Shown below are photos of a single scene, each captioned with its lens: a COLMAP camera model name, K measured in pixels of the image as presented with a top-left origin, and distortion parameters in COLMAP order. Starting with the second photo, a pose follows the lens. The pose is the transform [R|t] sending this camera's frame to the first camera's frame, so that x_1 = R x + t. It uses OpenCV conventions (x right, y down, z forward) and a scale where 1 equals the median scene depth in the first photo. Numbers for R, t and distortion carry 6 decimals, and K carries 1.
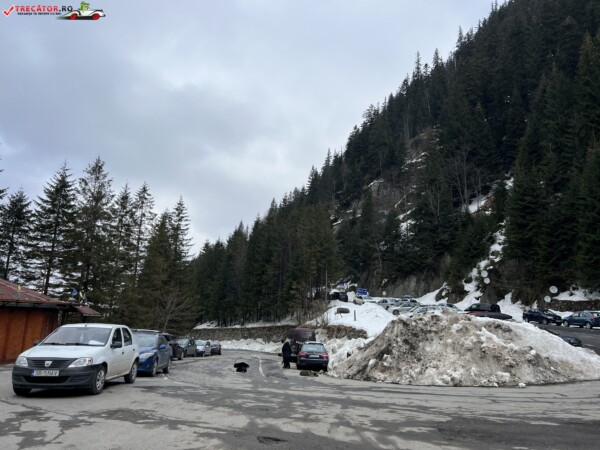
lens RADIAL K [[446.3, 0, 305.7], [0, 446.3, 222.5], [0, 0, 1]] dist [0.133939, -0.204678]
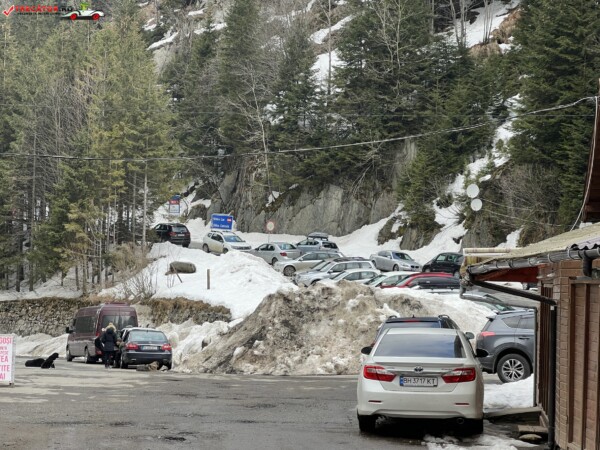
lens RADIAL K [[1334.6, 0, 298.2], [0, 1334.6, 192.7], [0, 0, 1]] dist [0.219999, 0.303457]
pose [[0.982902, 0.011503, 0.183771, -0.046332], [-0.039118, 0.988309, 0.147358, -0.077626], [-0.179928, -0.152027, 0.971861, -0.314900]]
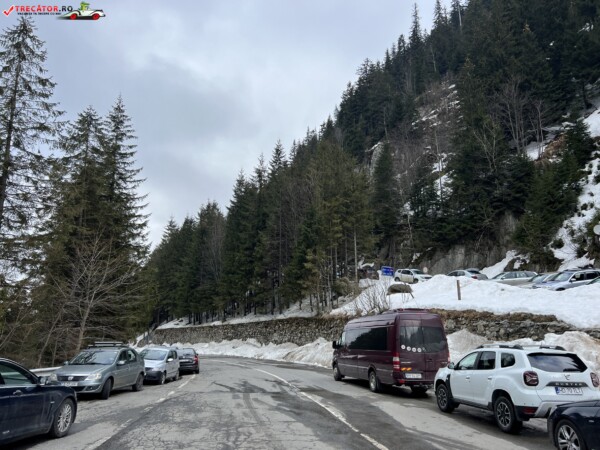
lens RADIAL K [[446.3, 0, 305.7], [0, 446.3, 222.5], [0, 0, 1]] dist [0.133939, -0.204678]
pose [[0.997580, -0.016955, 0.067435, -0.065871], [0.016559, 0.999842, 0.006424, 0.080004], [-0.067533, -0.005292, 0.997703, 0.319991]]
